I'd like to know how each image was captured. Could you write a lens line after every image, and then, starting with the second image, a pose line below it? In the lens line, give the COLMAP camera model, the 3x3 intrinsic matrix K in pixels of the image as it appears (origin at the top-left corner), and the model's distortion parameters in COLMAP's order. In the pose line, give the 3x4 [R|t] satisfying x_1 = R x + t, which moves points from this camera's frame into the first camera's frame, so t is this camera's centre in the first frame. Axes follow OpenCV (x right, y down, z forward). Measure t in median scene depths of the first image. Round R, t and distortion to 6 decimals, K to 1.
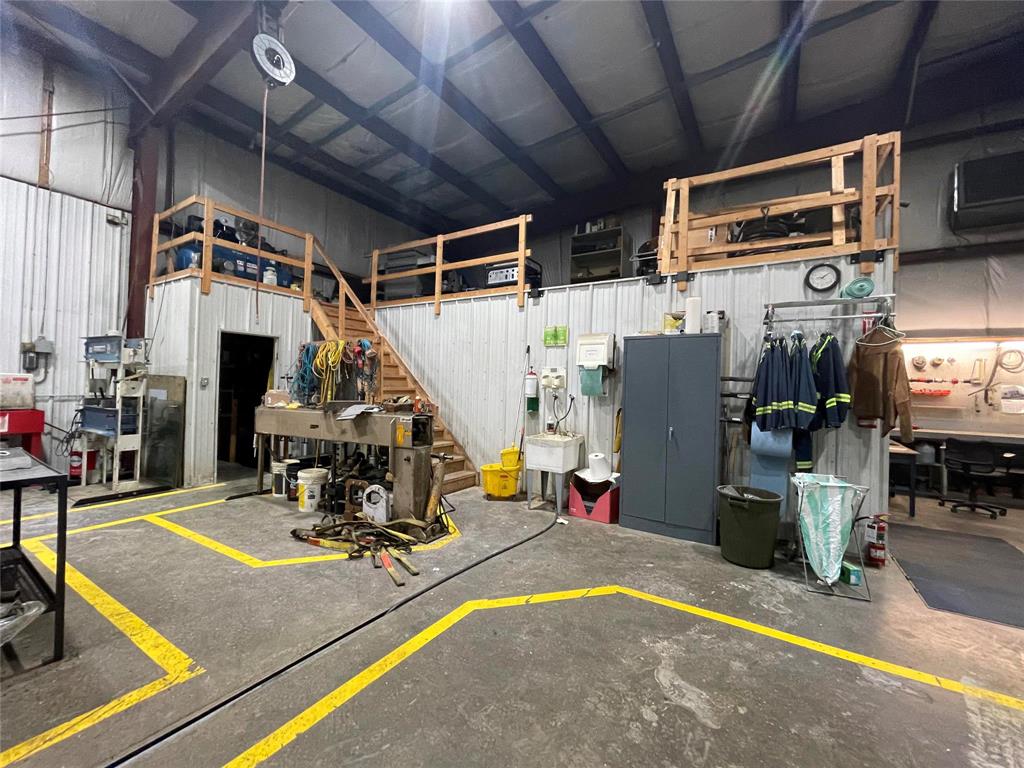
lens RADIAL K [[412.4, 0, 515.6], [0, 412.4, 380.2], [0, 0, 1]] dist [0.002094, 0.000046]
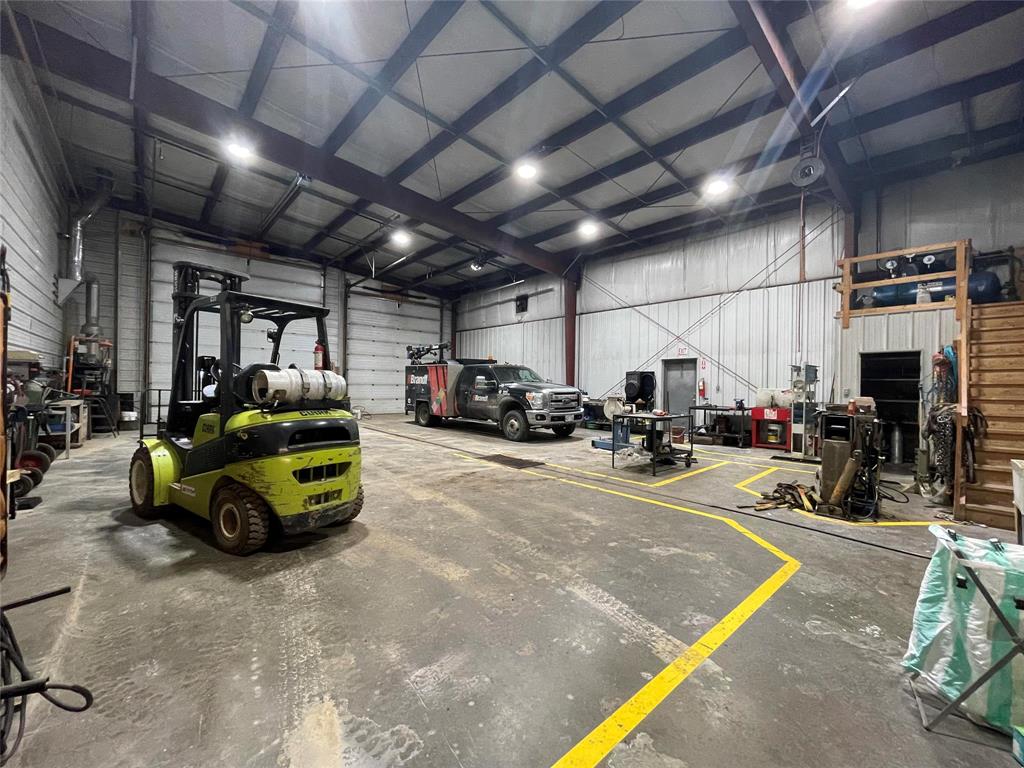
lens RADIAL K [[412.4, 0, 515.6], [0, 412.4, 380.2], [0, 0, 1]] dist [0.002094, 0.000046]
pose [[-0.271854, -0.045194, -0.961277, 1.516162], [-0.012863, 0.998978, -0.043328, 0.066820], [0.962252, 0.000586, -0.272158, 0.563247]]
